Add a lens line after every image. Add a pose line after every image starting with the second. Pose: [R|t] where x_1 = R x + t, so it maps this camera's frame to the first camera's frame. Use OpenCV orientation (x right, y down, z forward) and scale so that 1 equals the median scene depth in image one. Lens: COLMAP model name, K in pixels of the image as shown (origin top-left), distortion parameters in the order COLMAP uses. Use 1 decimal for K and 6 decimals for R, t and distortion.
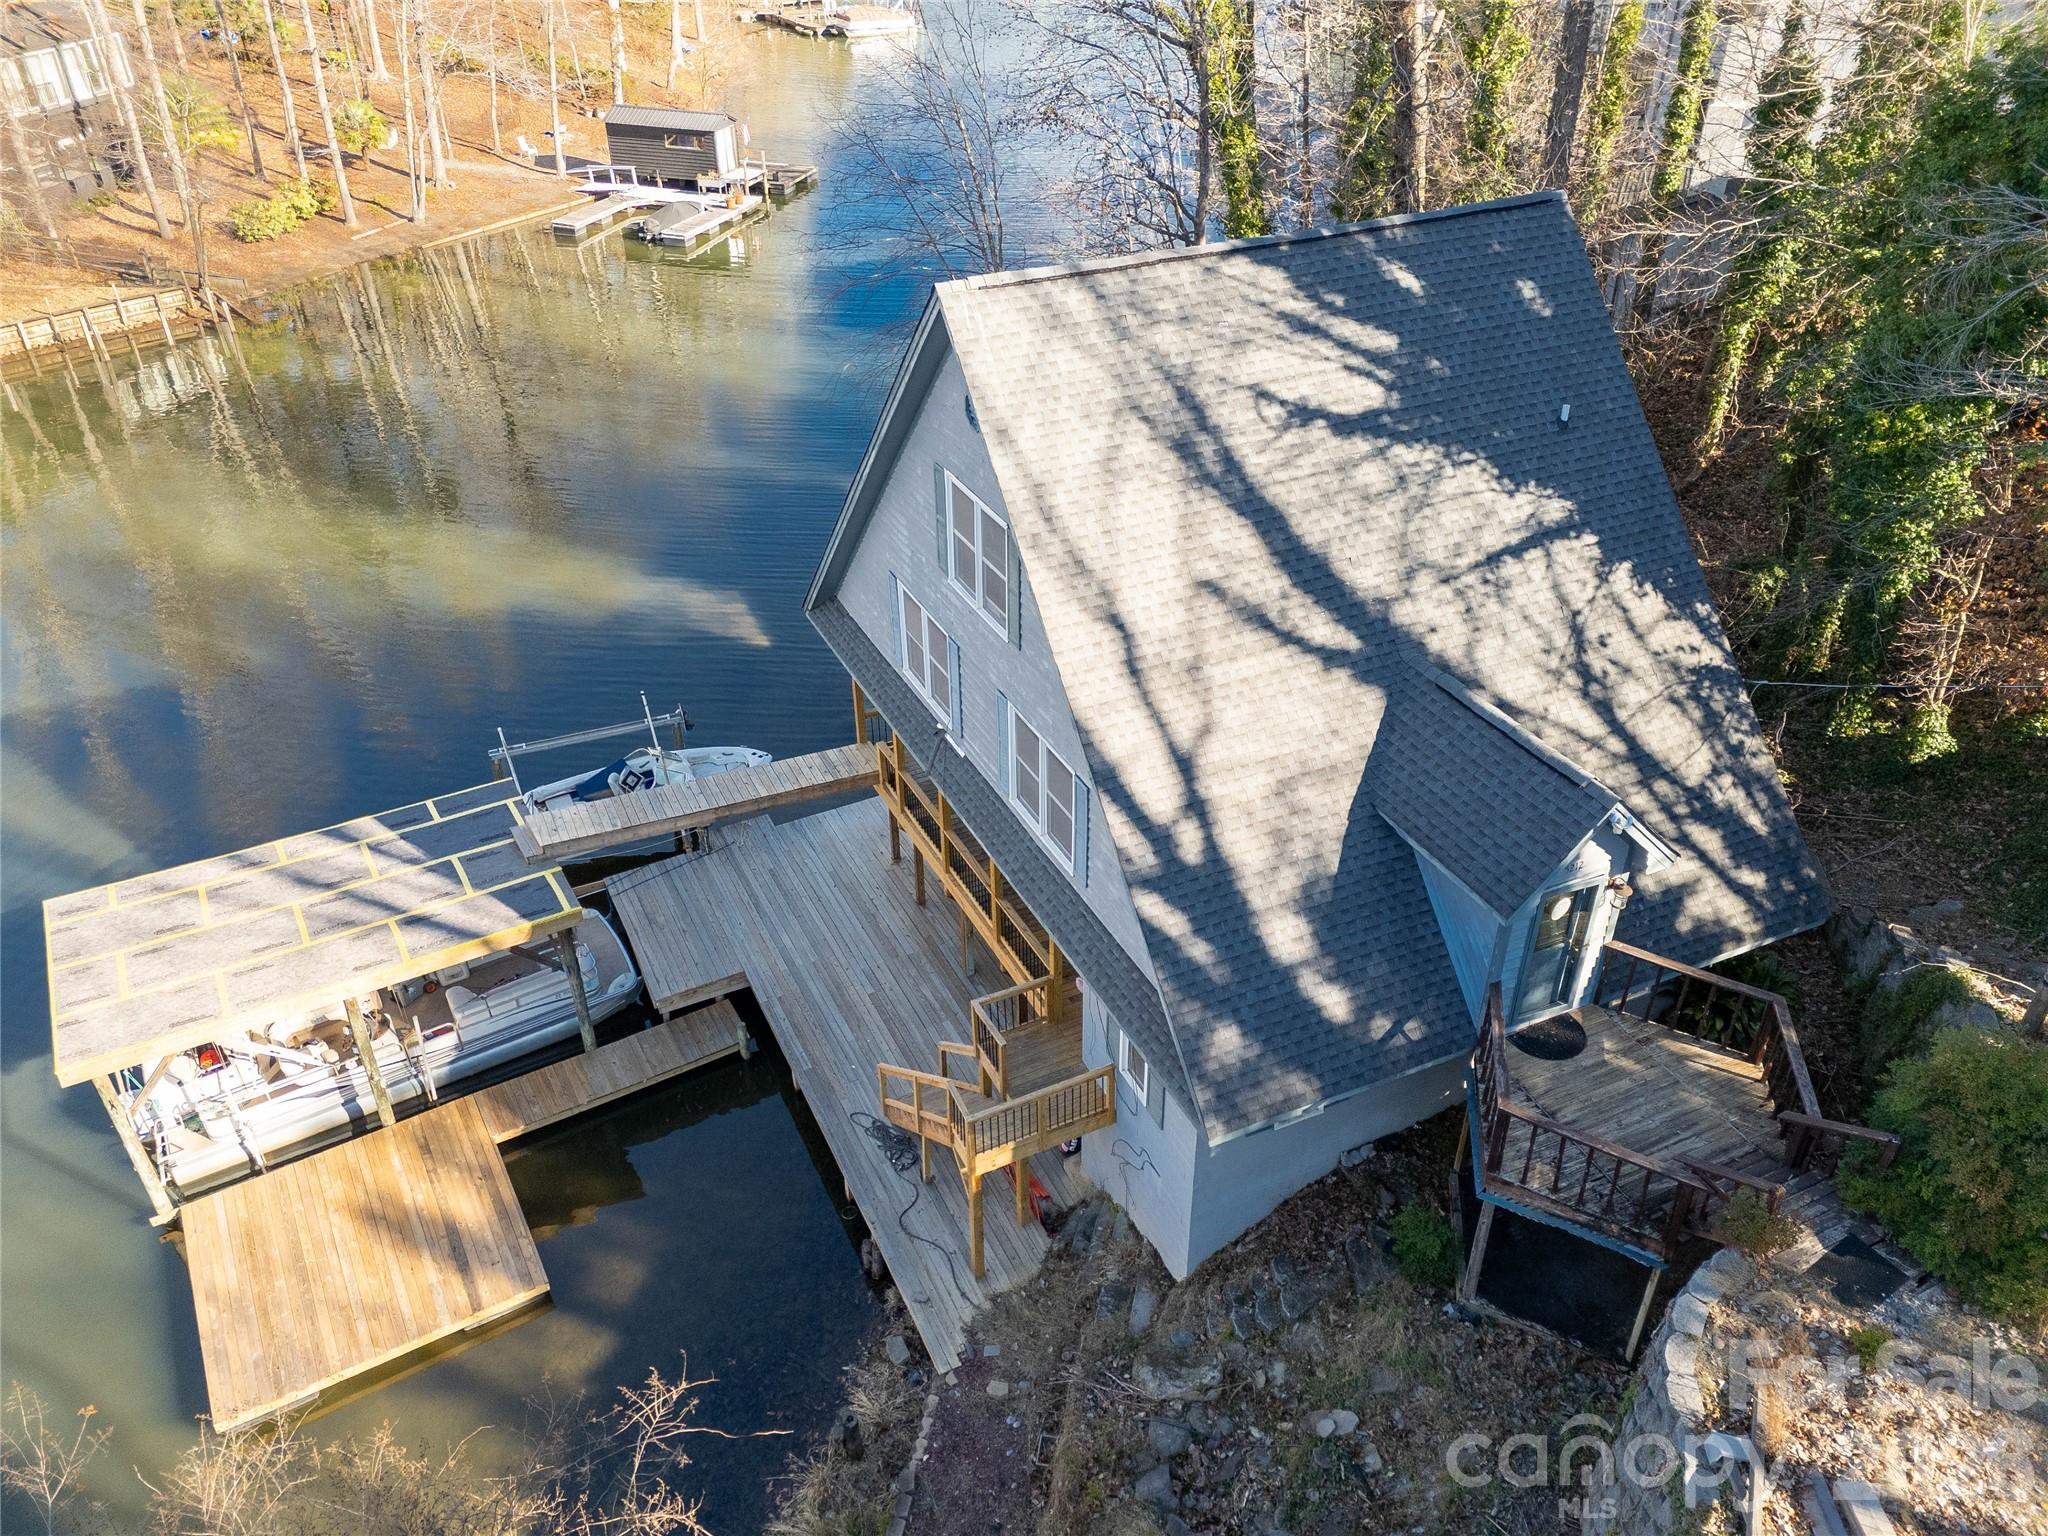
lens RADIAL K [[1502.1, 0, 1026.2], [0, 1502.1, 771.9], [0, 0, 1]] dist [0.026389, -0.000287]
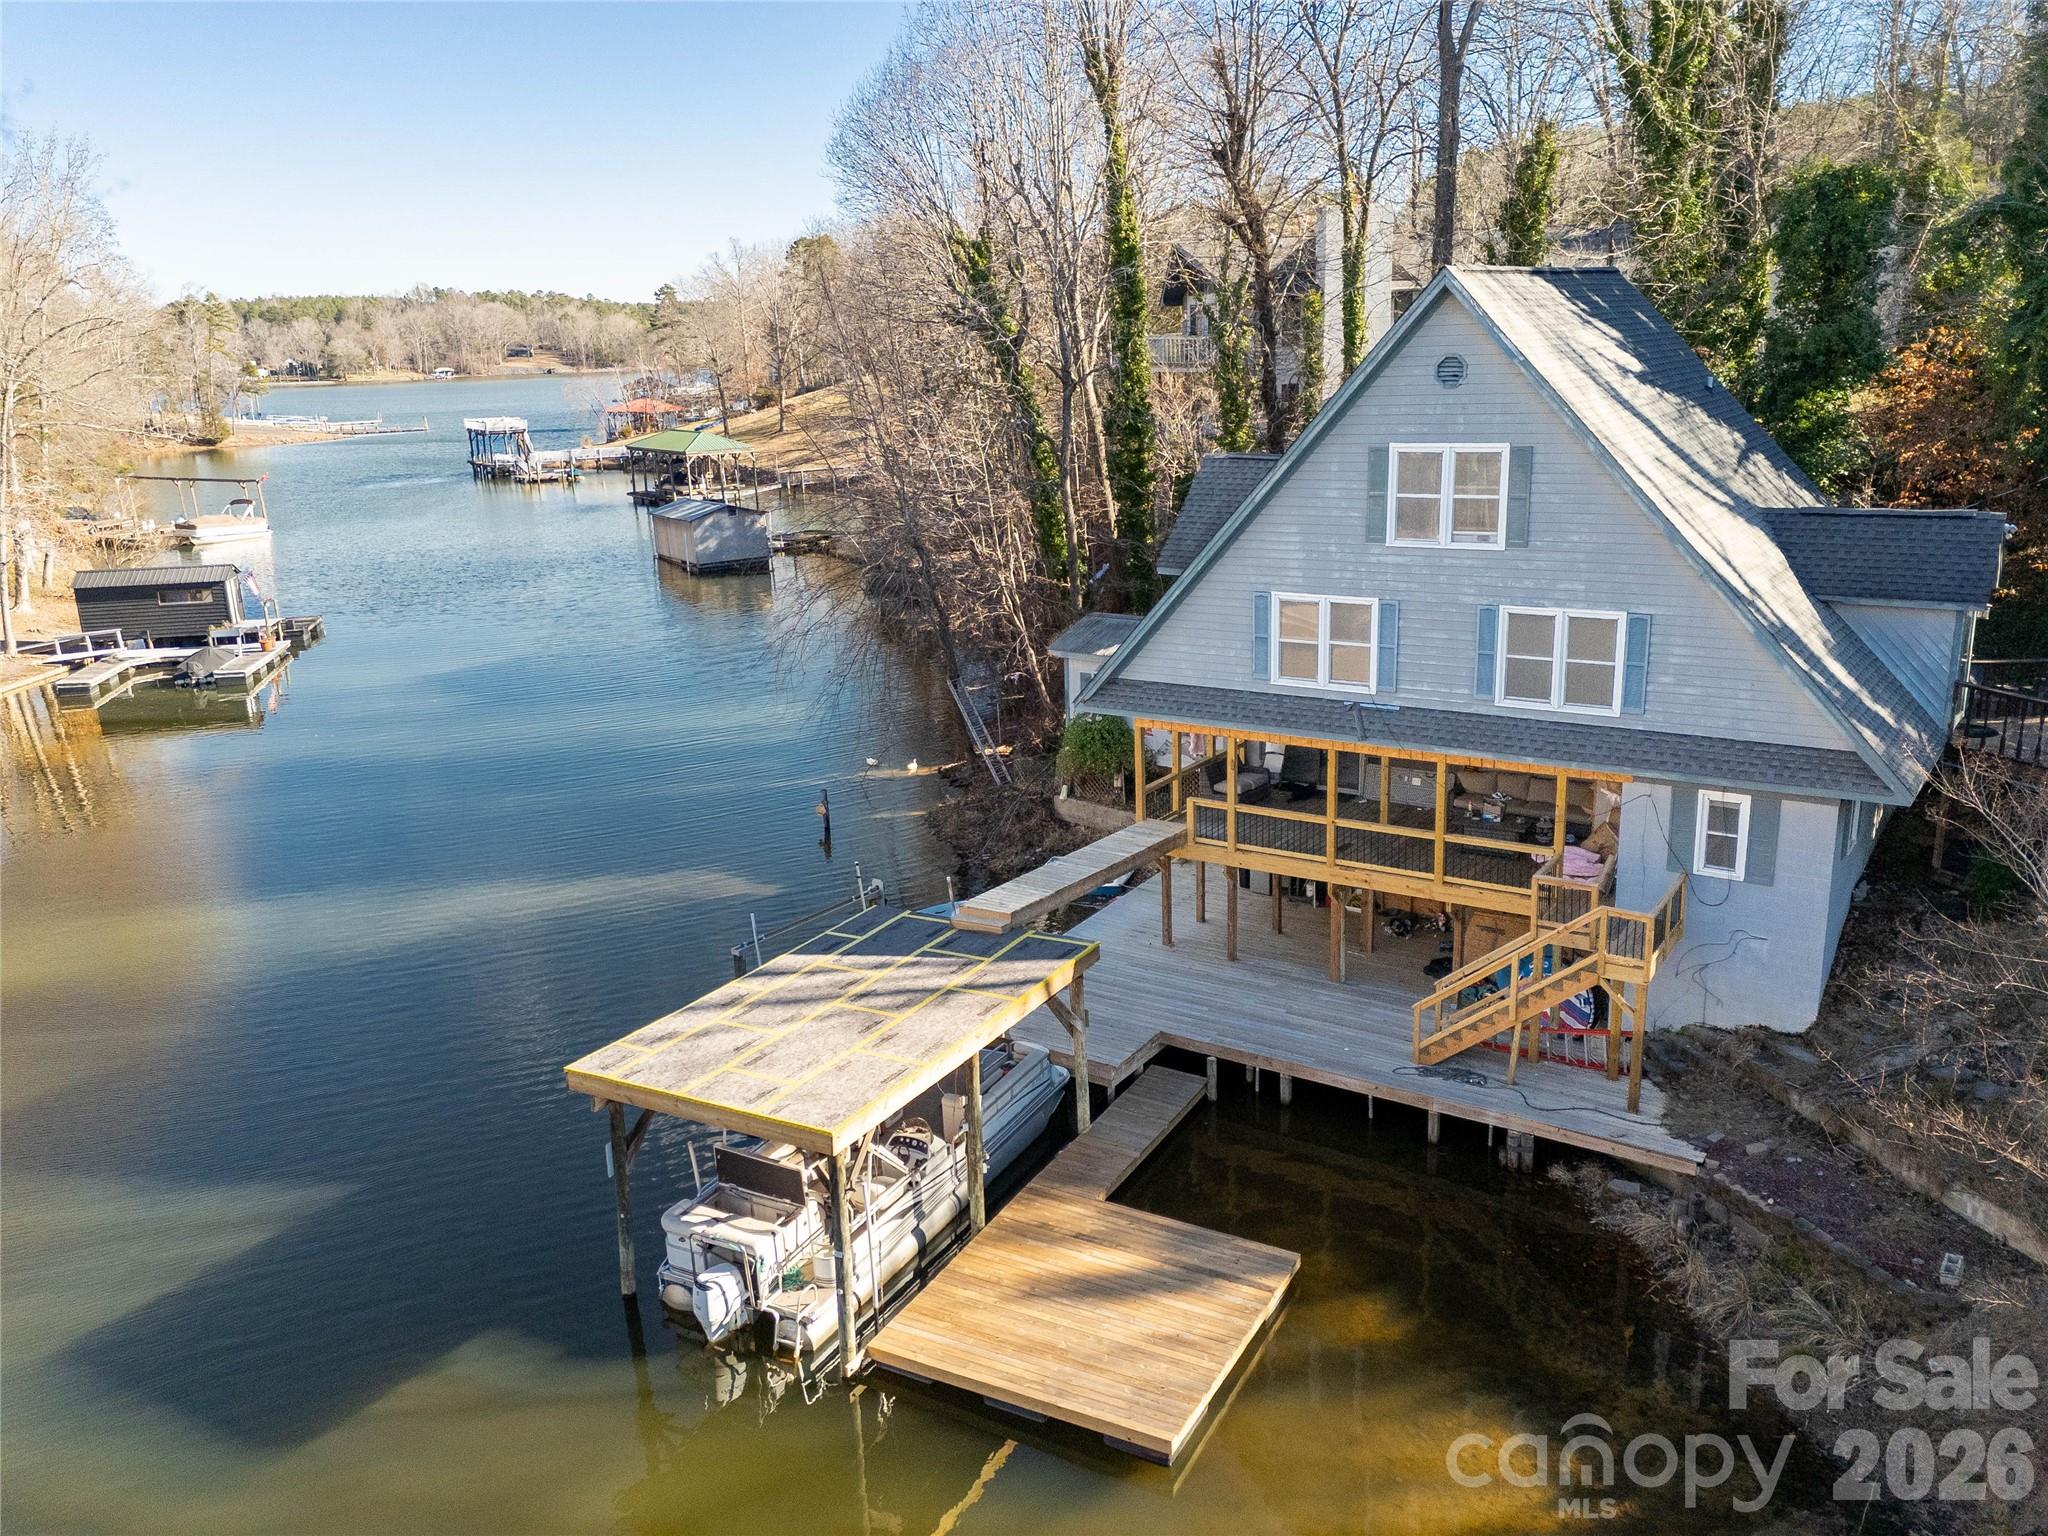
lens RADIAL K [[1536.4, 0, 1033.0], [0, 1536.4, 773.7], [0, 0, 1]] dist [0.025525, 0.002302]
pose [[0.860166, -0.161680, 0.483709, -0.789963], [0.309828, 0.919009, -0.243779, 0.217364], [-0.405119, 0.359557, 0.840593, 0.126665]]
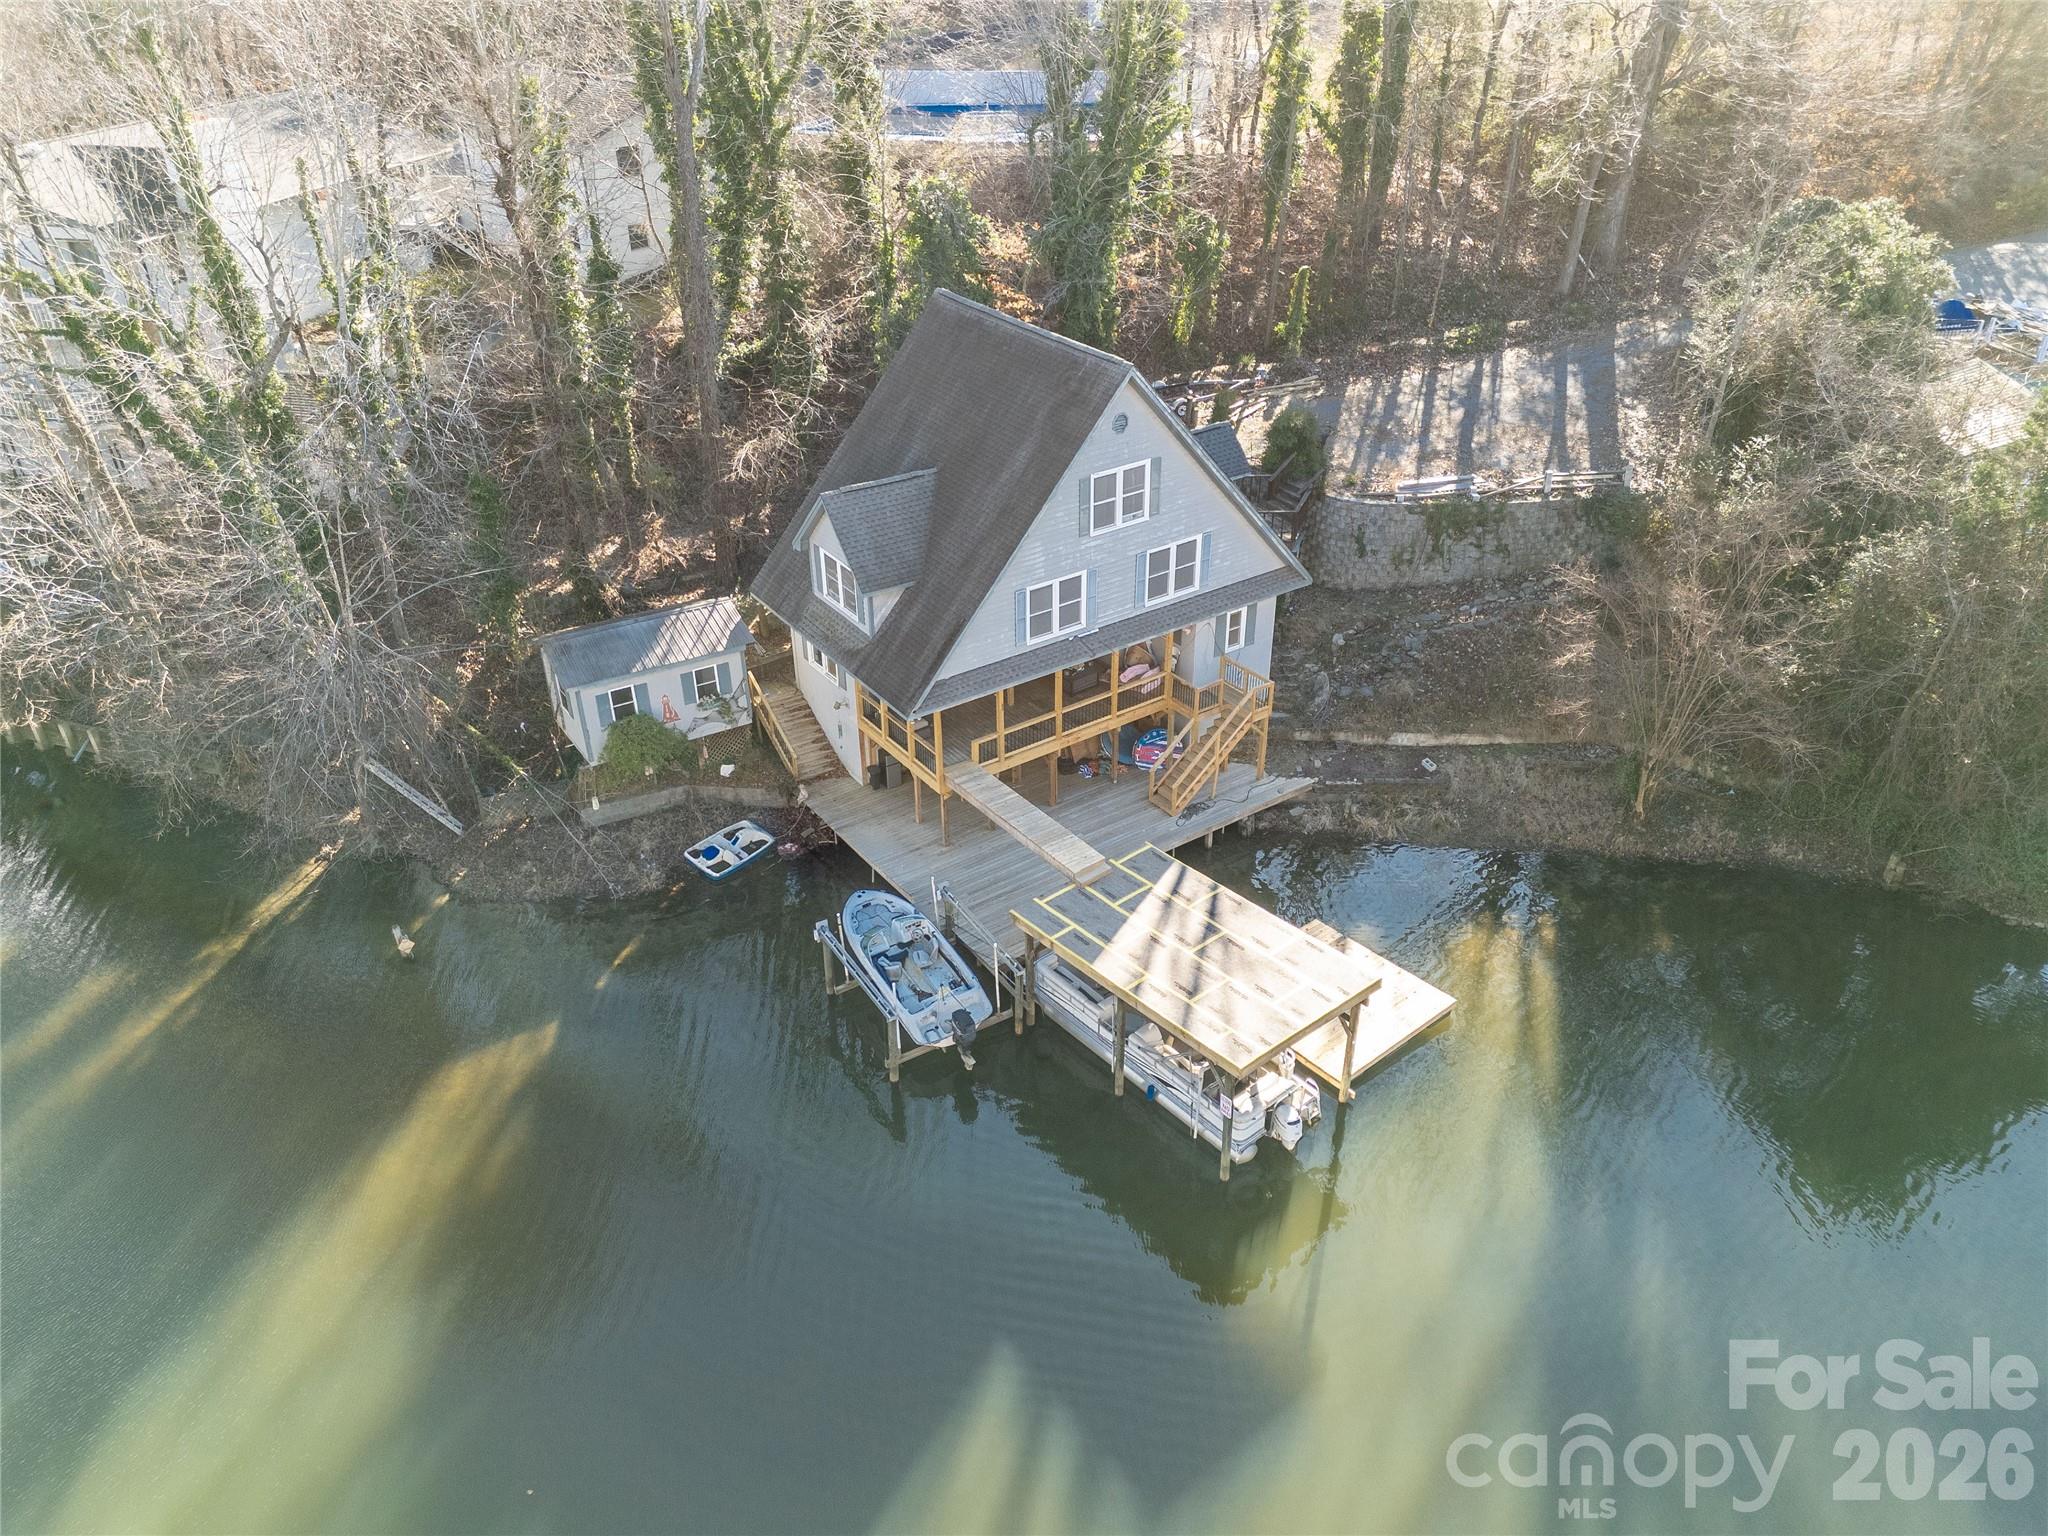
lens RADIAL K [[1444.7, 0, 1027.7], [0, 1444.7, 759.1], [0, 0, 1]] dist [0.030941, -0.001408]
pose [[-0.163493, -0.506232, 0.846758, -1.461057], [0.558588, 0.659970, 0.502413, -0.769407], [-0.813173, 0.555130, 0.174875, 0.781142]]
